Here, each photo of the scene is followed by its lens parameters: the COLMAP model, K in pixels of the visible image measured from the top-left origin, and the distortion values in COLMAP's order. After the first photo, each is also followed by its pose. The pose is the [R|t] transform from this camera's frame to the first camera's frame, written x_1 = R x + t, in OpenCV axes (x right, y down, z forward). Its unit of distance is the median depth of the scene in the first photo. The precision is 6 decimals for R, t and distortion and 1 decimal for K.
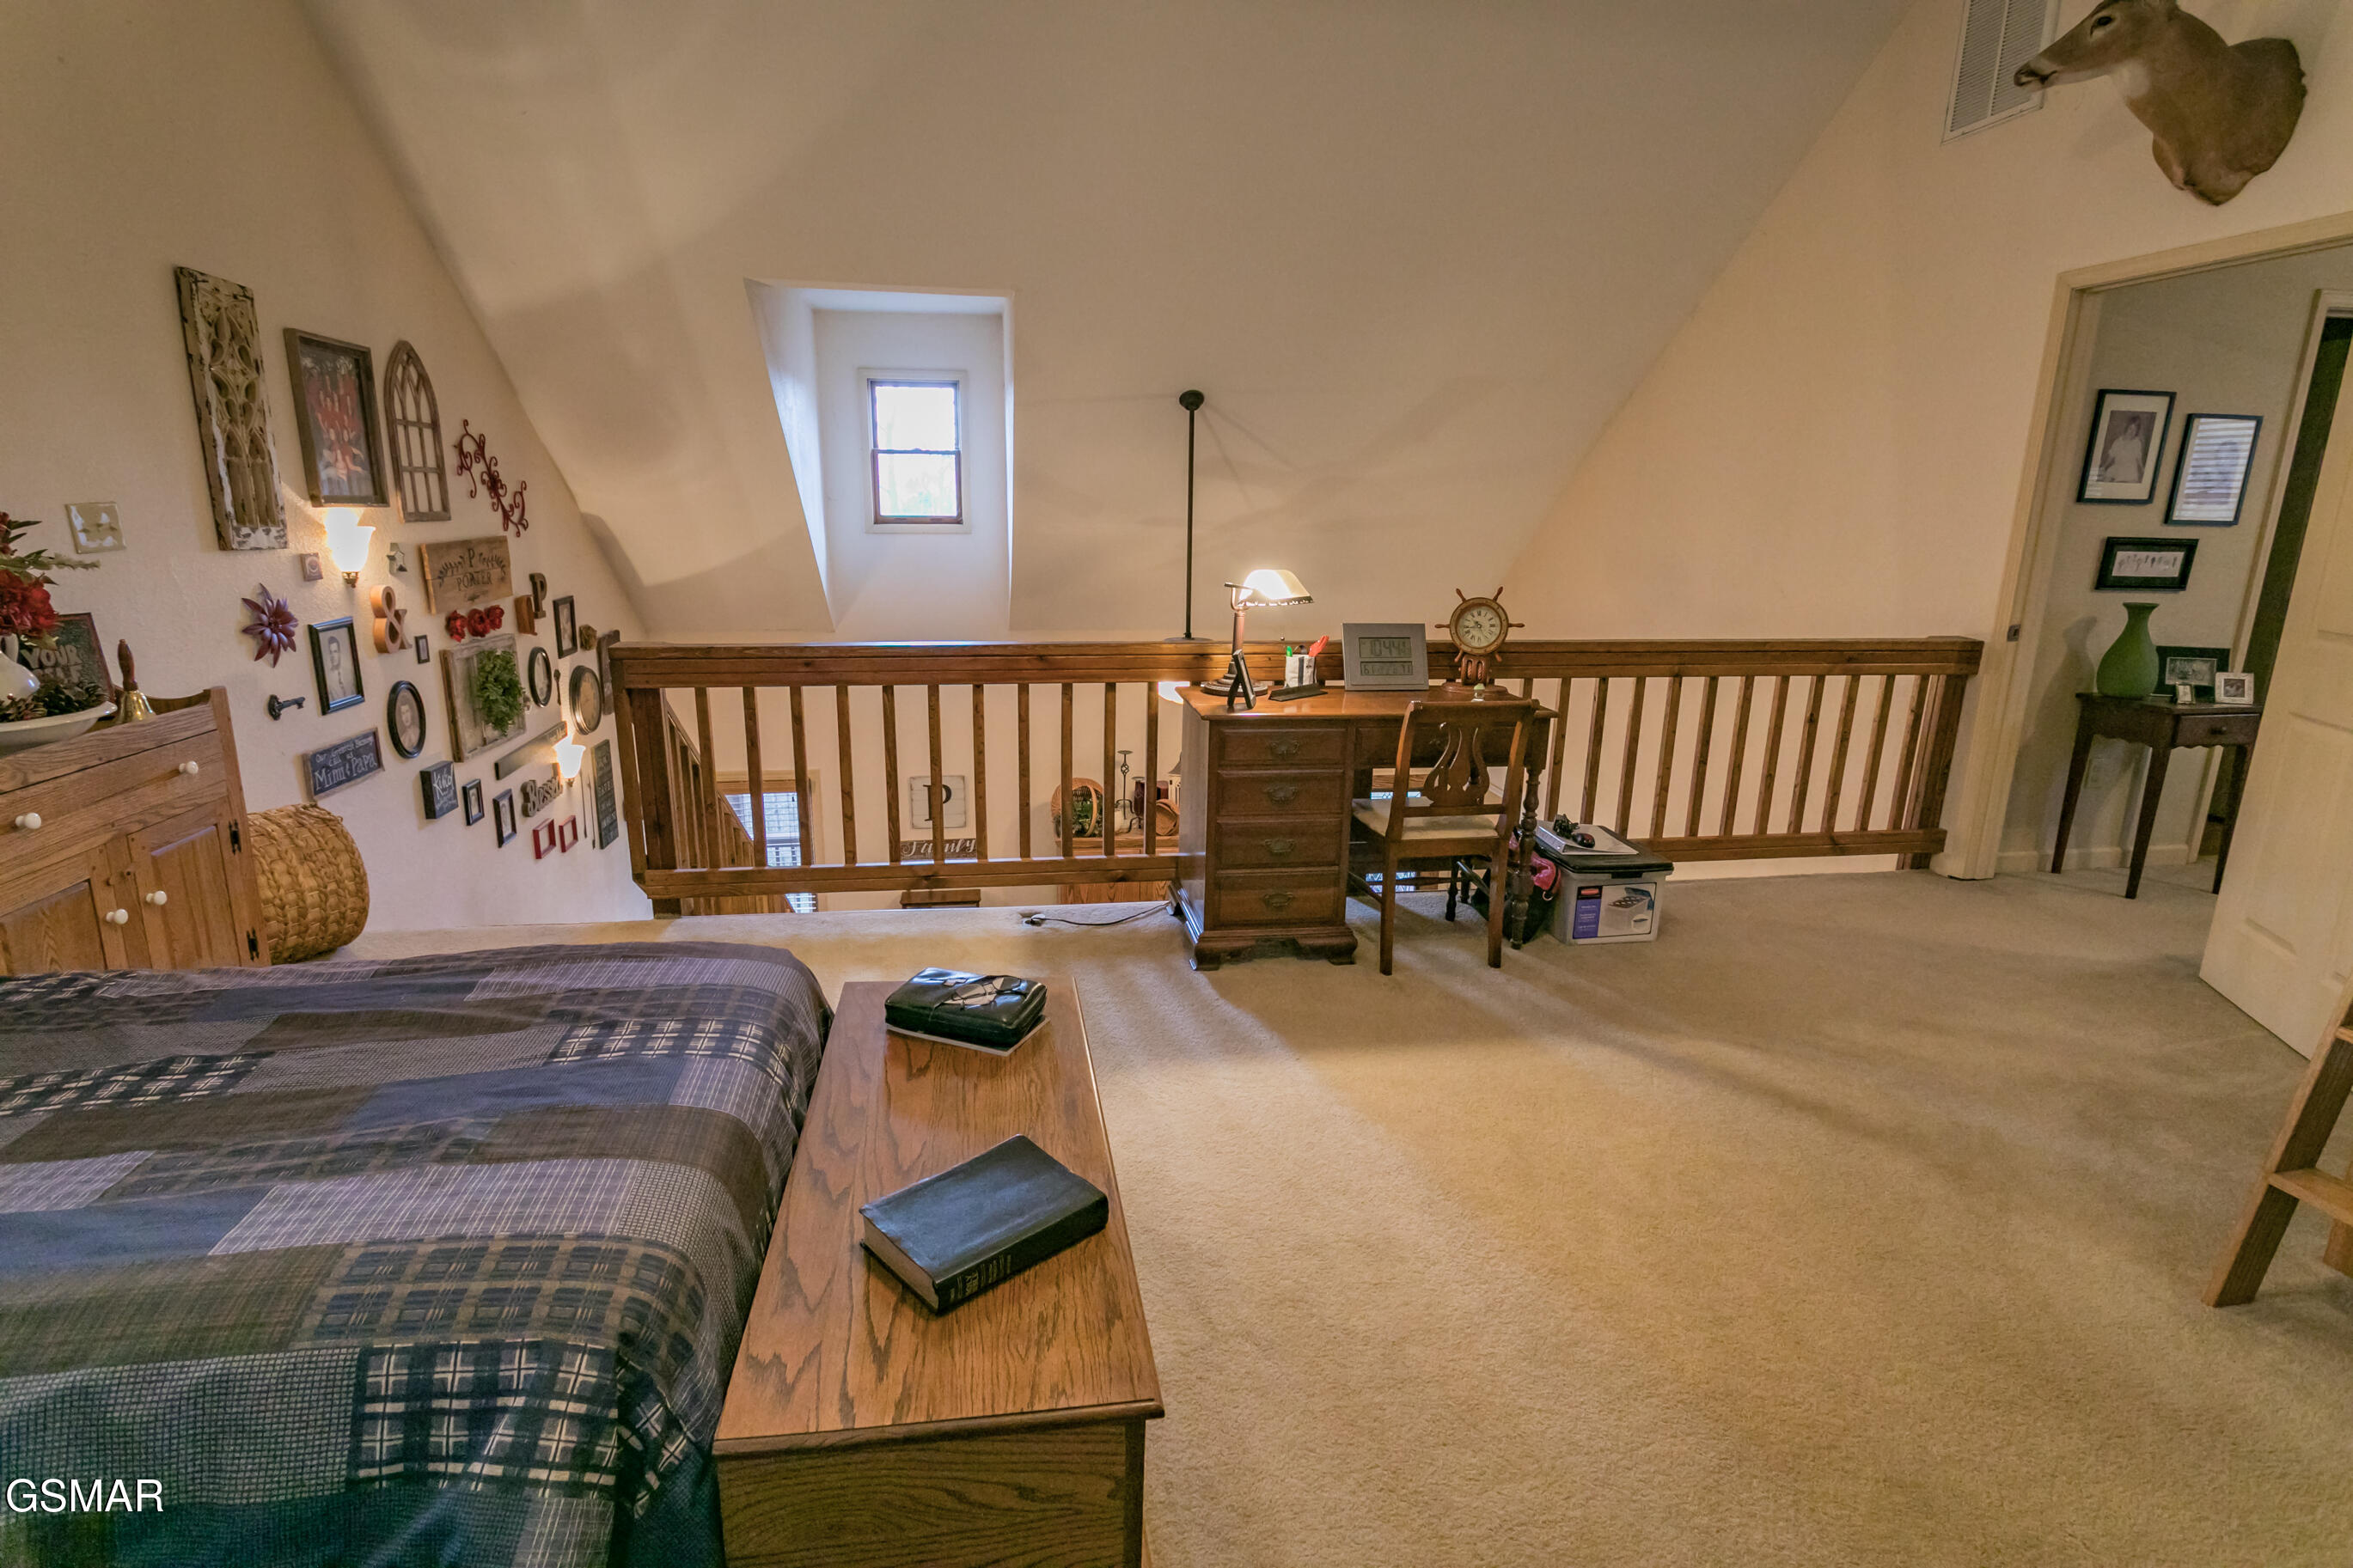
lens RADIAL K [[1146.9, 0, 1178.1], [0, 1146.9, 782.6], [0, 0, 1]] dist [-0.009718, 0.006088]
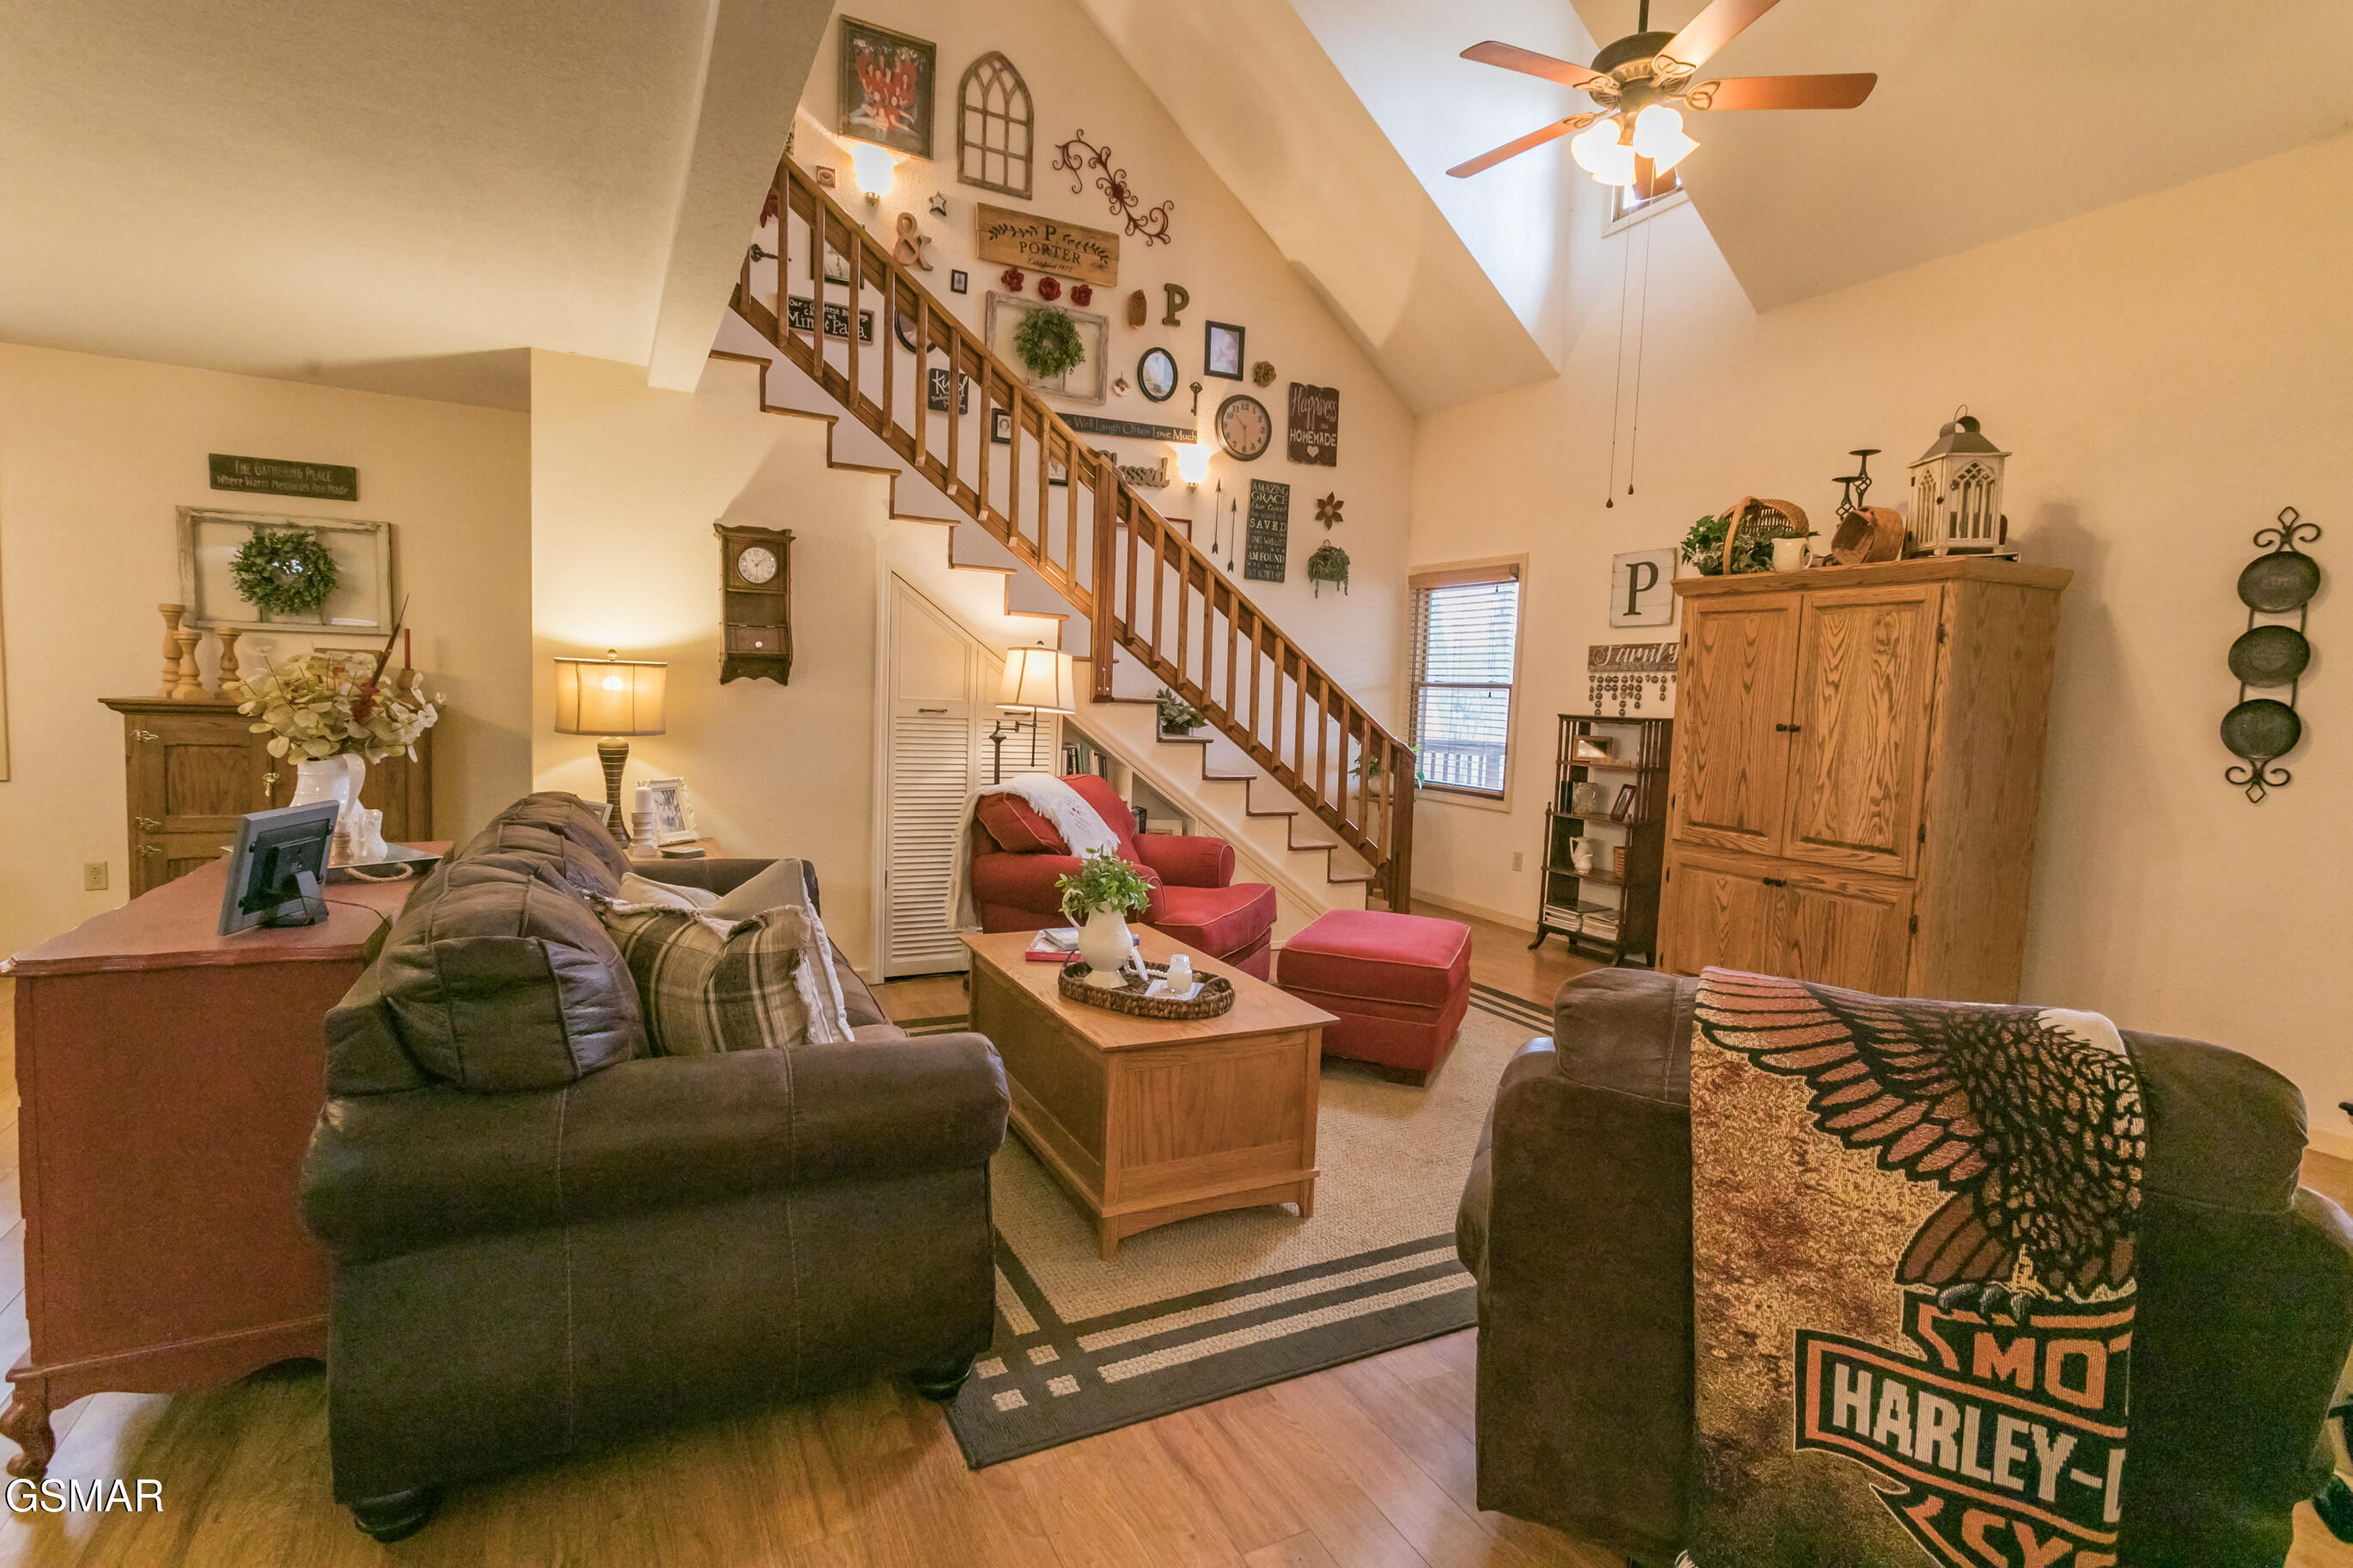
lens RADIAL K [[1108.3, 0, 1169.5], [0, 1108.3, 780.3], [0, 0, 1]] dist [-0.001750, 0.003693]
pose [[0.310659, 0.070644, -0.947893, 0.796874], [-0.257671, 0.966153, -0.012443, 0.473801], [0.914930, 0.248110, 0.318347, 1.175092]]
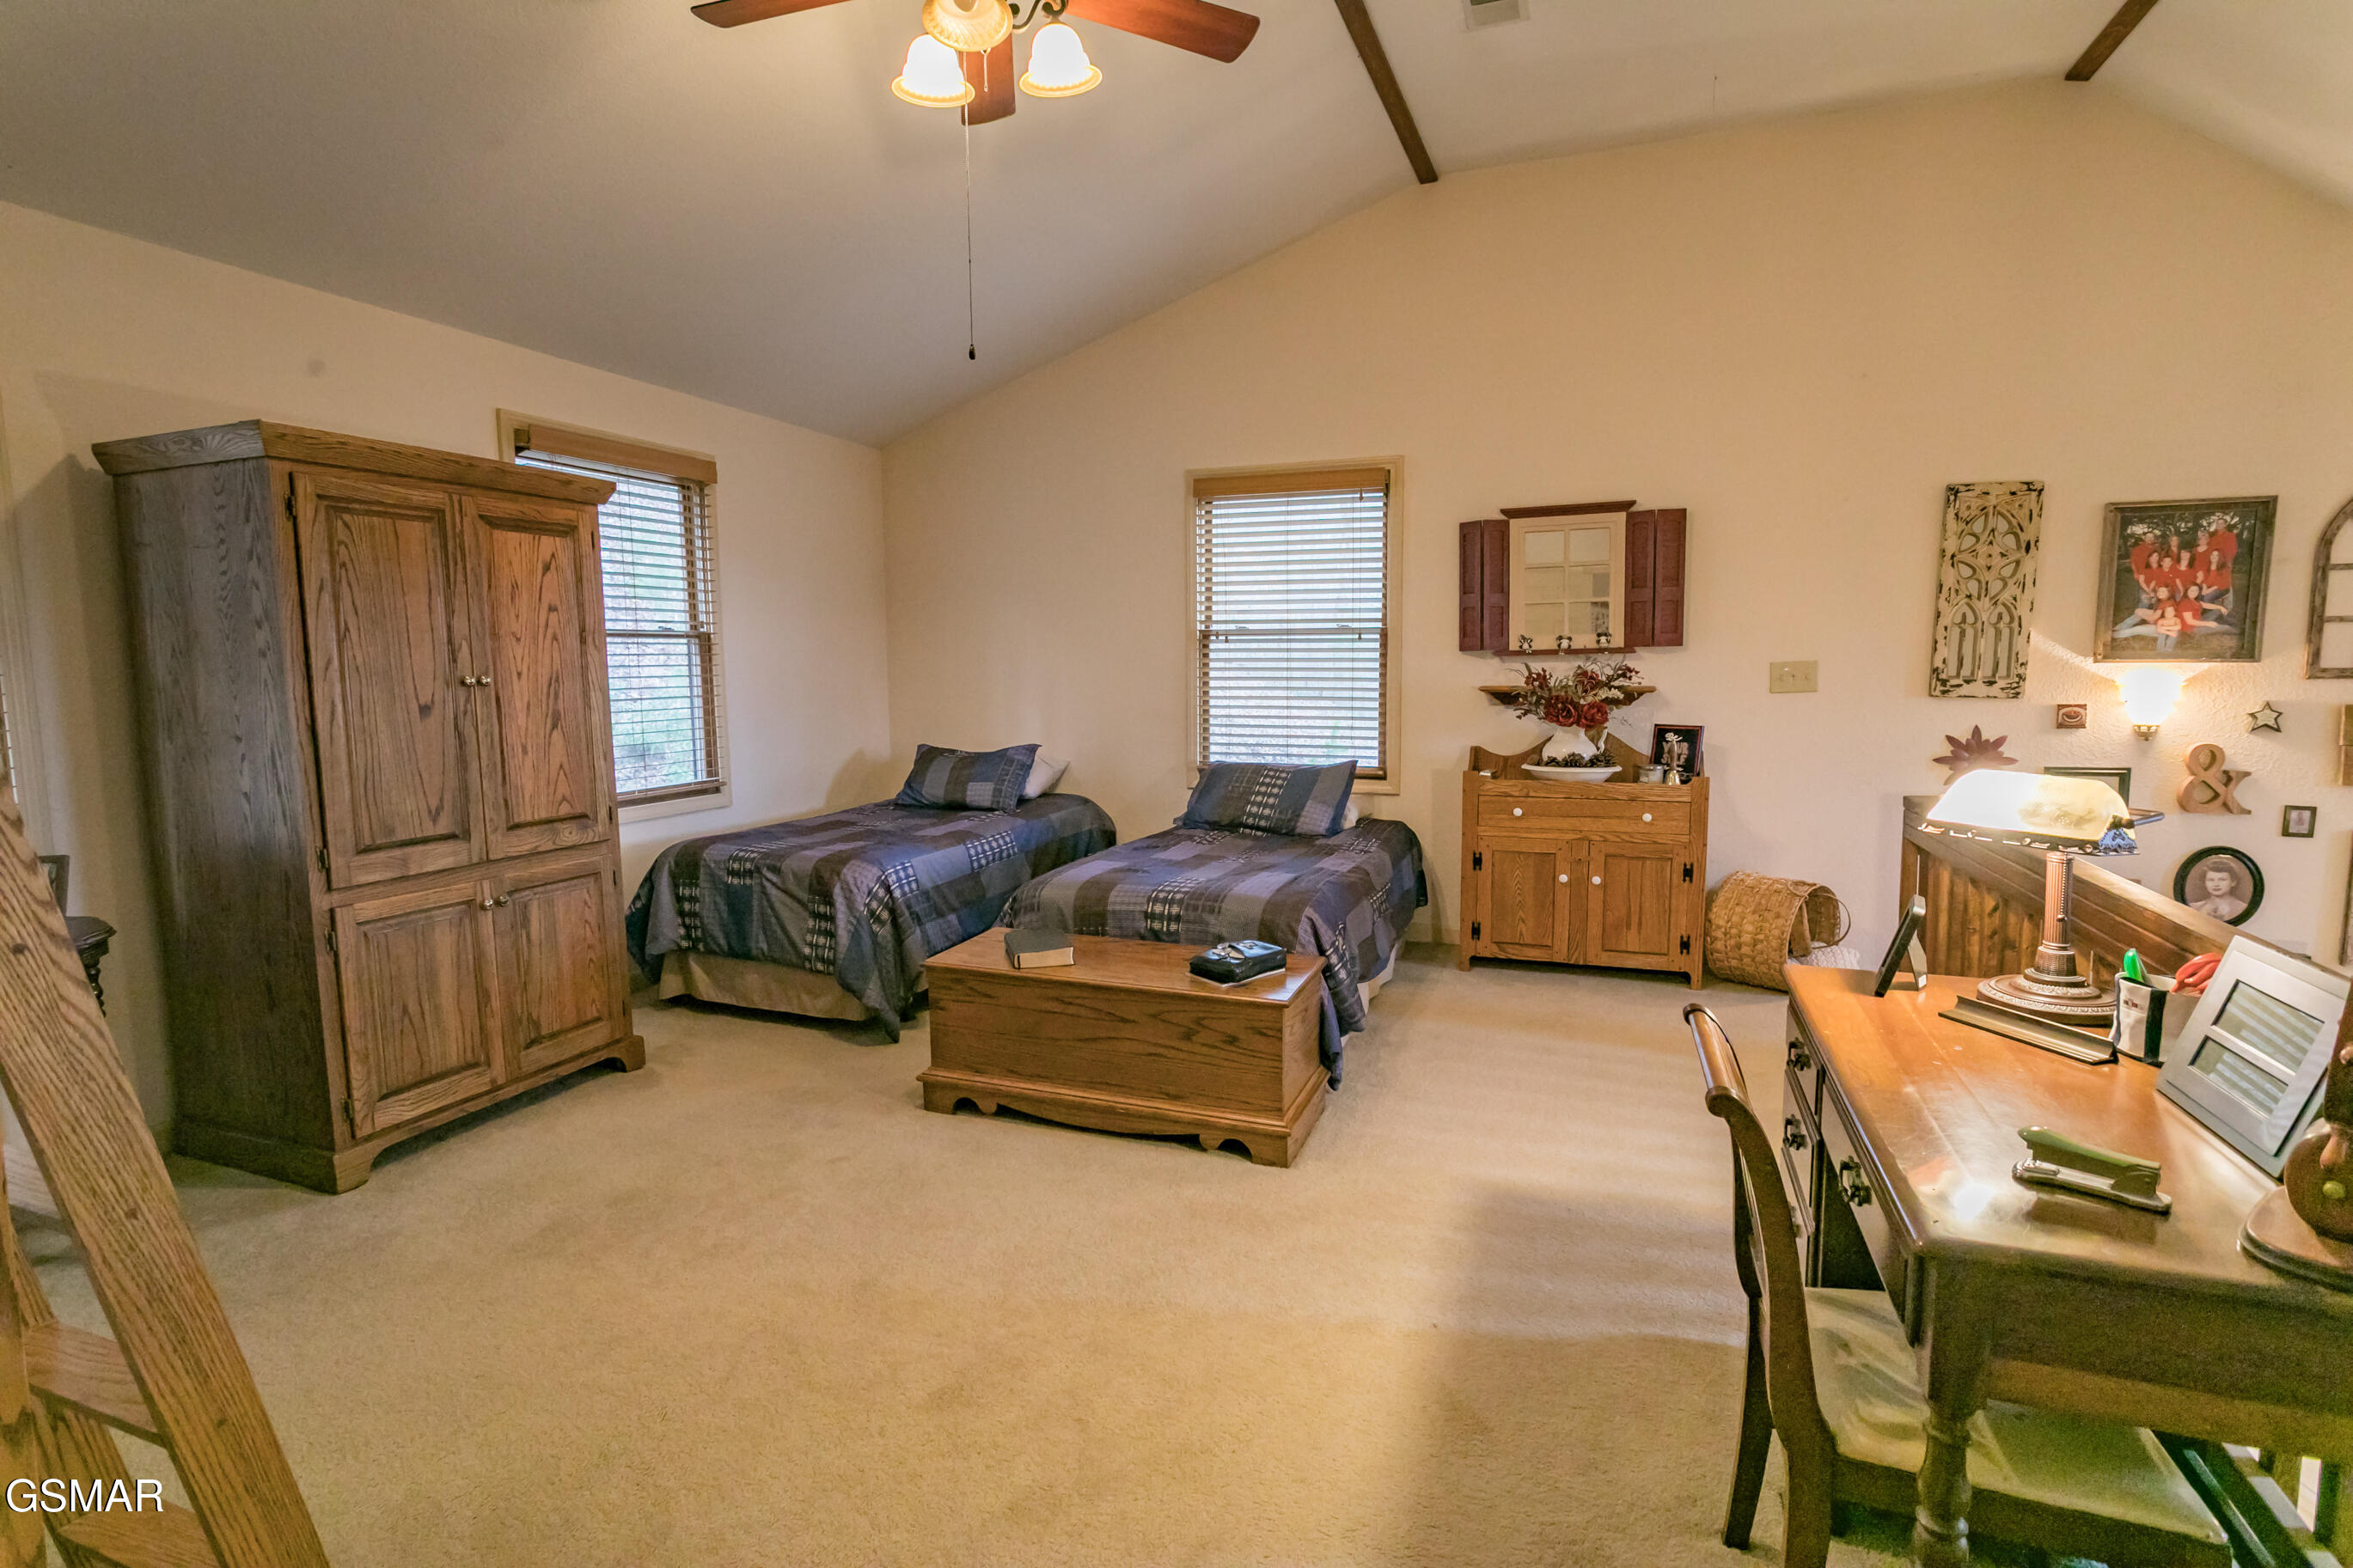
lens RADIAL K [[1146.9, 0, 1174.9], [0, 1146.9, 777.9], [0, 0, 1]] dist [-0.009718, 0.006088]
pose [[-0.494675, 0.080523, -0.865340, 0.630099], [-0.203679, 0.957226, 0.205507, -0.187526], [0.844874, 0.277911, -0.457115, 0.814749]]
